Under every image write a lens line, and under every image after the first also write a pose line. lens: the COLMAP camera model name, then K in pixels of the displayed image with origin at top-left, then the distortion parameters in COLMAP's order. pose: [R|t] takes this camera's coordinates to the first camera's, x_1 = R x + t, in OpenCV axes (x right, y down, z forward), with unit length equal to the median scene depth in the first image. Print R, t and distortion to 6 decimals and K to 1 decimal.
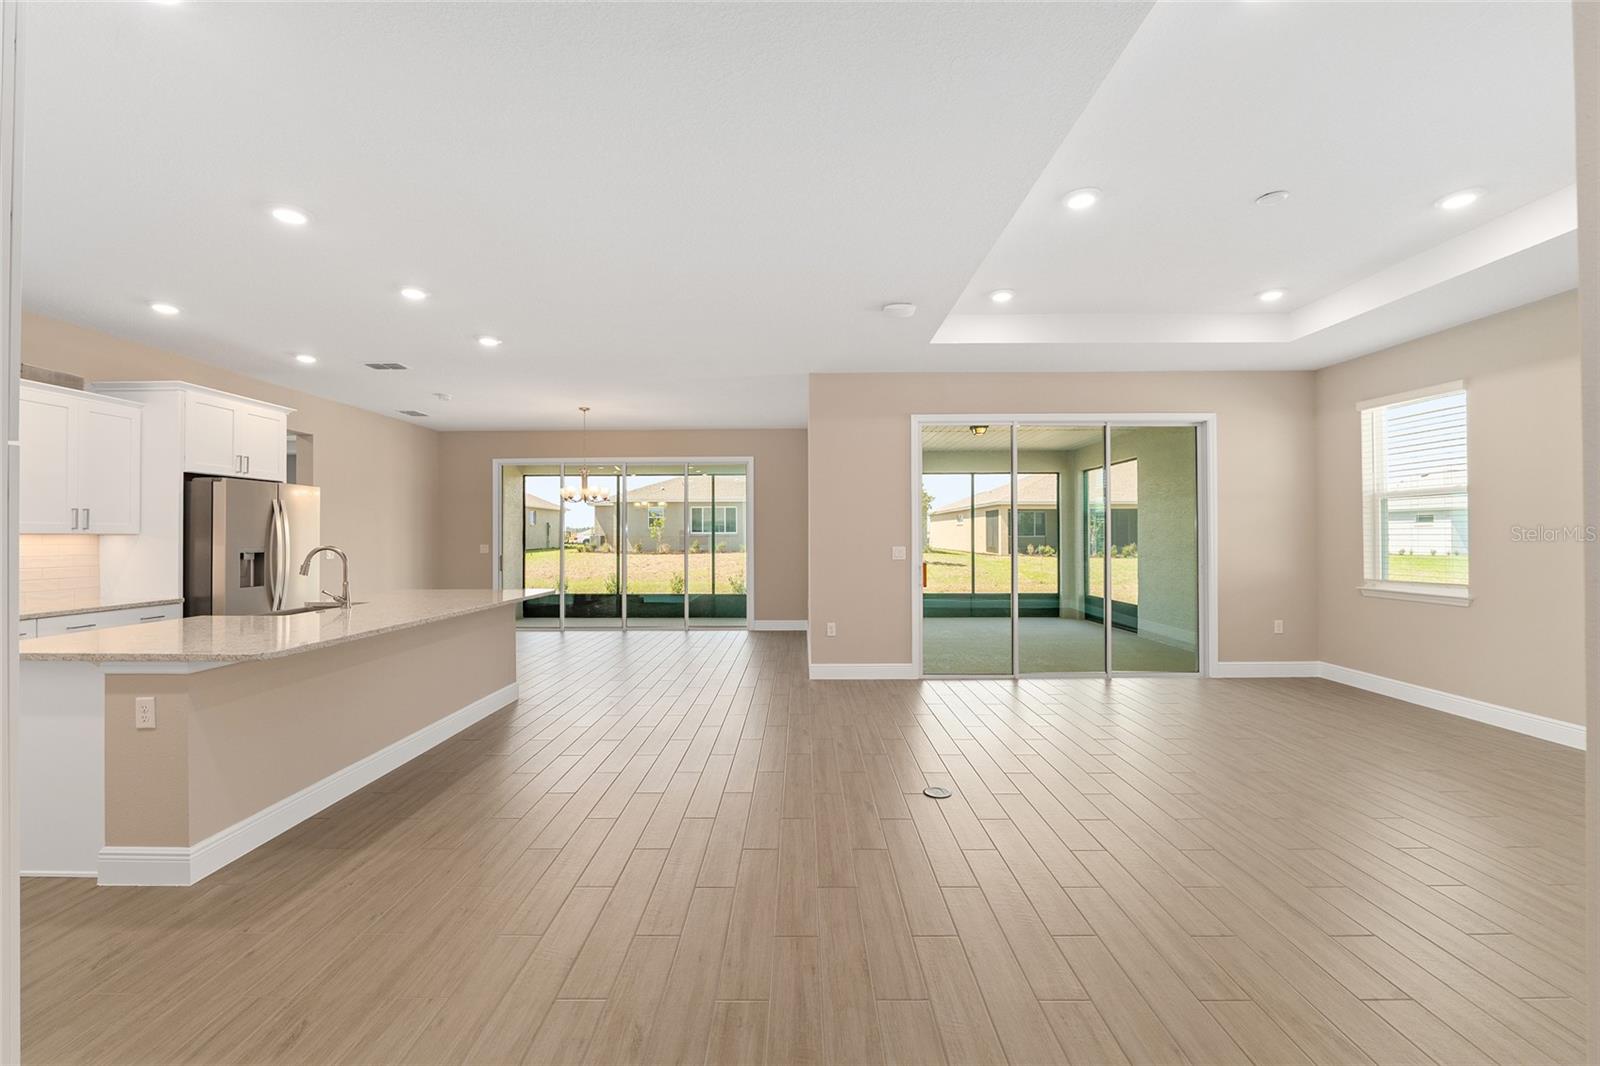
lens RADIAL K [[663.2, 0, 800.0], [0, 663.2, 533.0], [0, 0, 1]] dist [-0.013123, -0.000341]
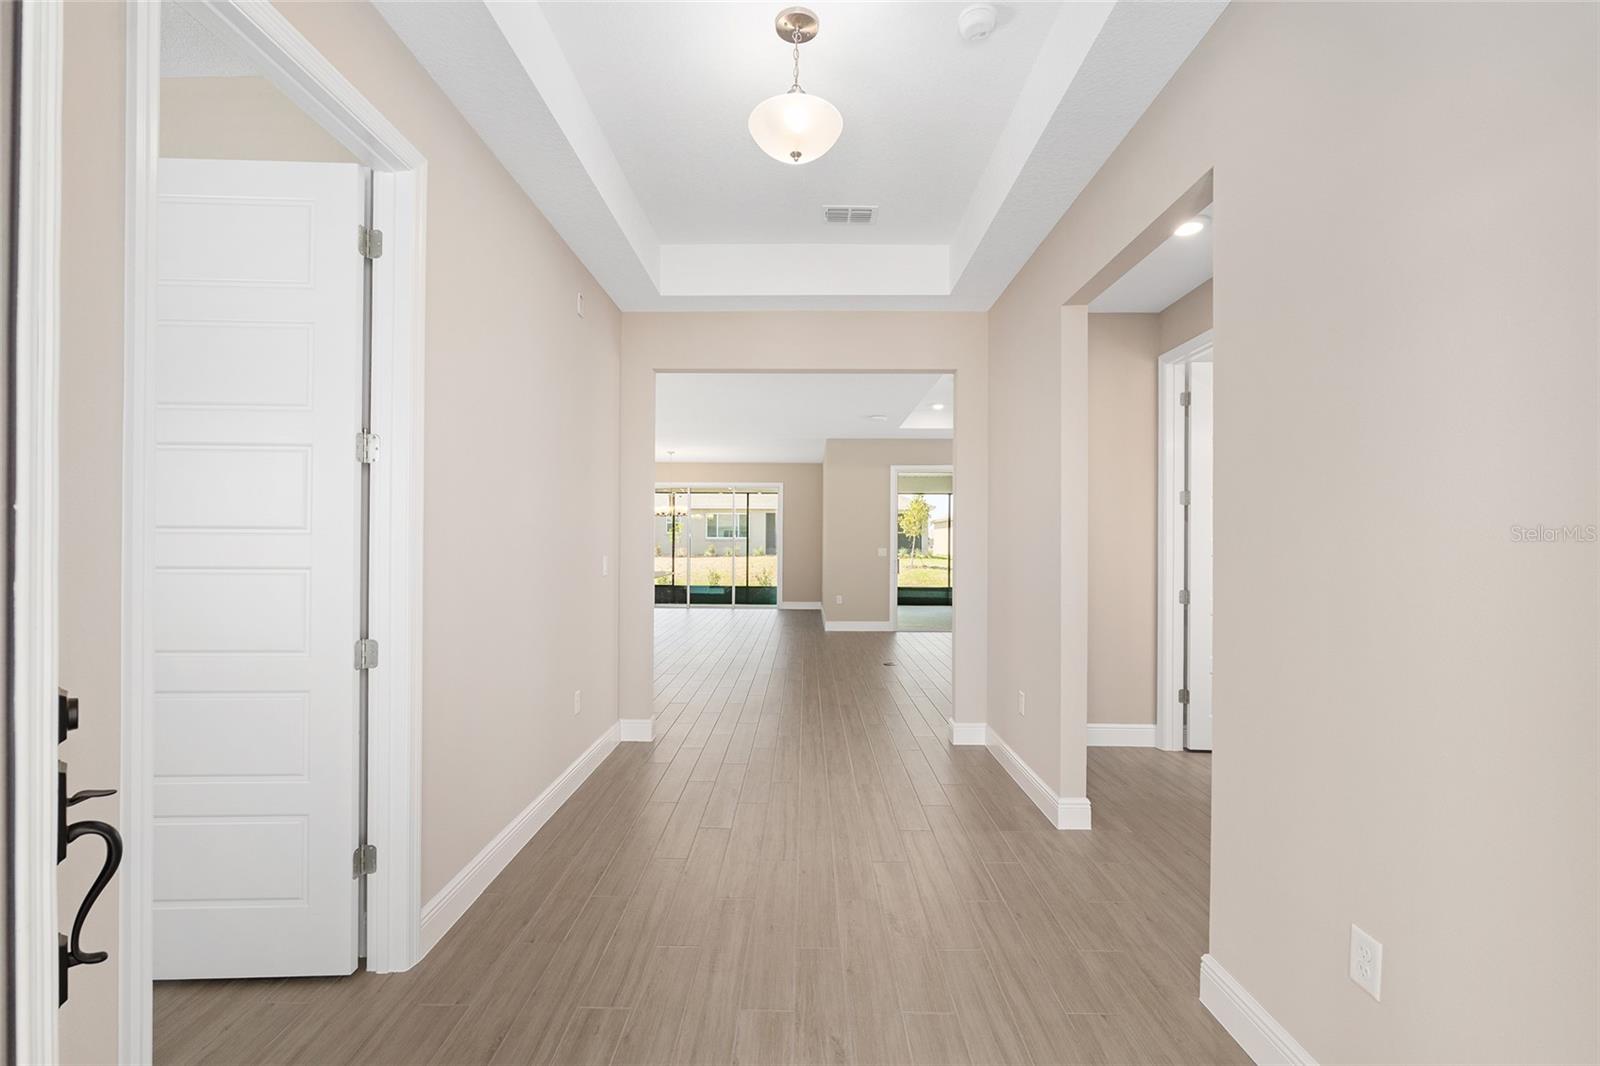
lens RADIAL K [[704.7, 0, 804.7], [0, 704.7, 527.0], [0, 0, 1]] dist [0.000816, -0.000346]
pose [[0.999954, 0.009578, -0.000615, -0.035330], [-0.009586, 0.999833, -0.015551, -0.002236], [0.000466, 0.015556, 0.999879, -0.672924]]
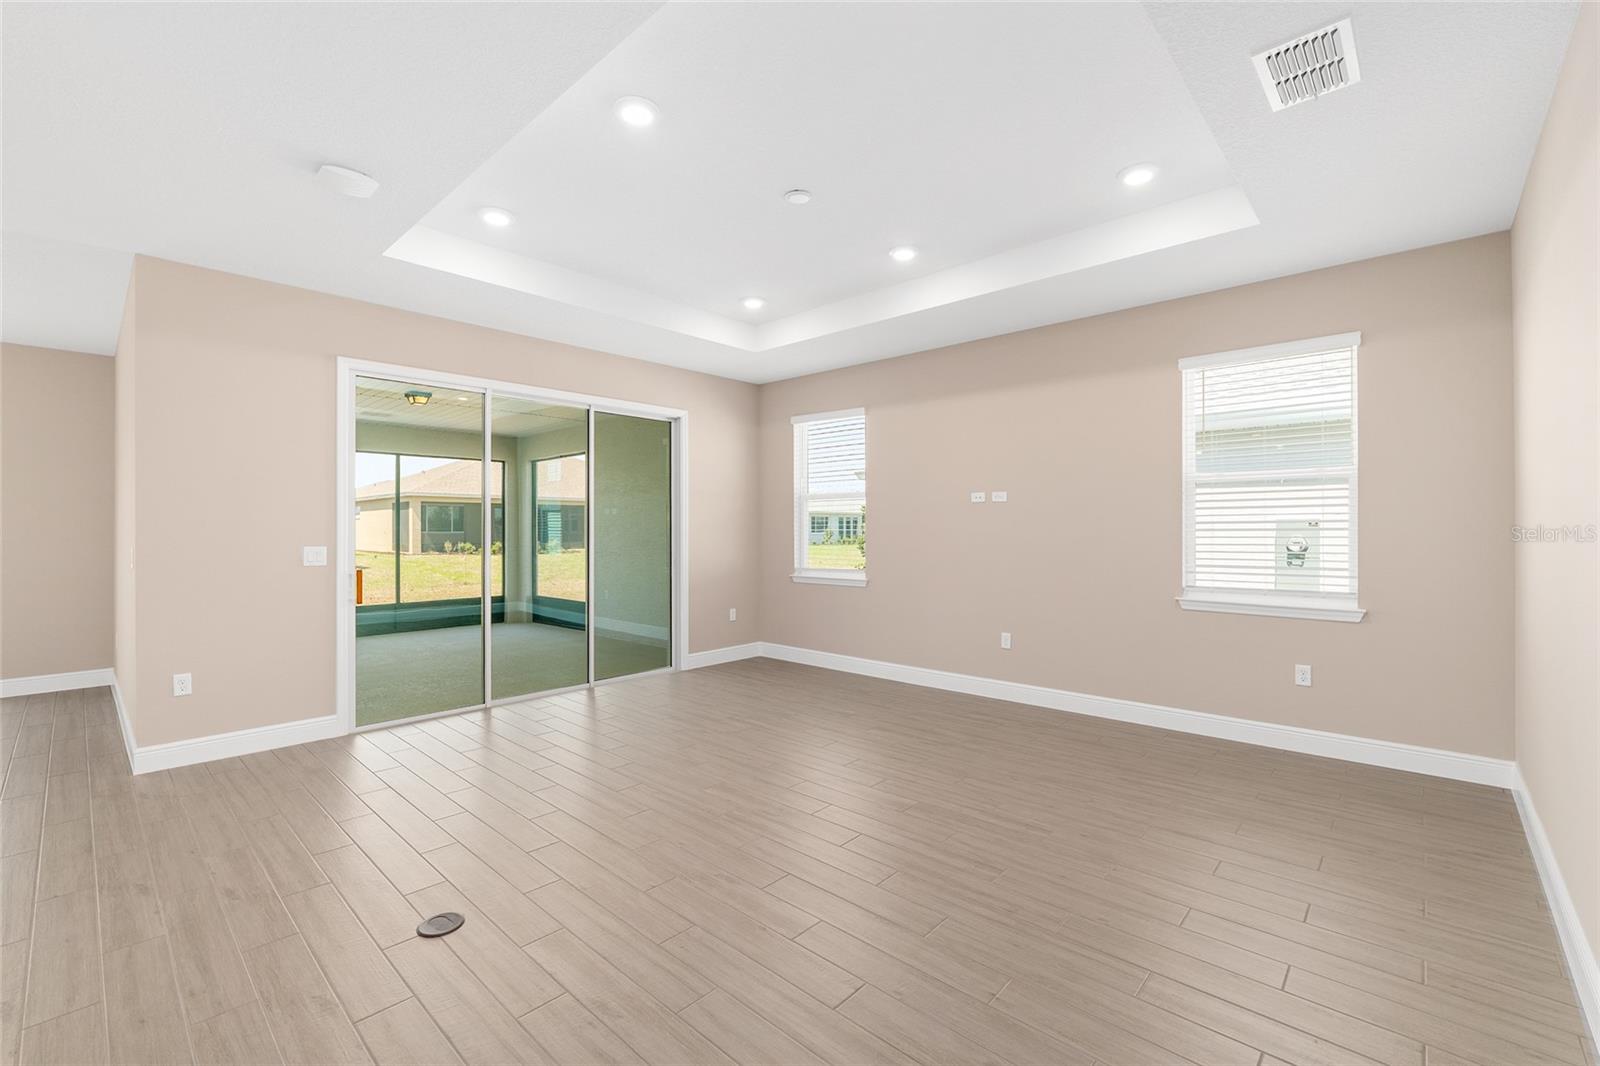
lens RADIAL K [[677.6, 0, 802.9], [0, 677.6, 528.7], [0, 0, 1]] dist [-0.010993, 0.000341]
pose [[0.675116, 0.002769, 0.737707, -0.023095], [-0.002436, 0.999996, -0.001523, 0.001668], [-0.737708, -0.000769, 0.675120, 0.161534]]
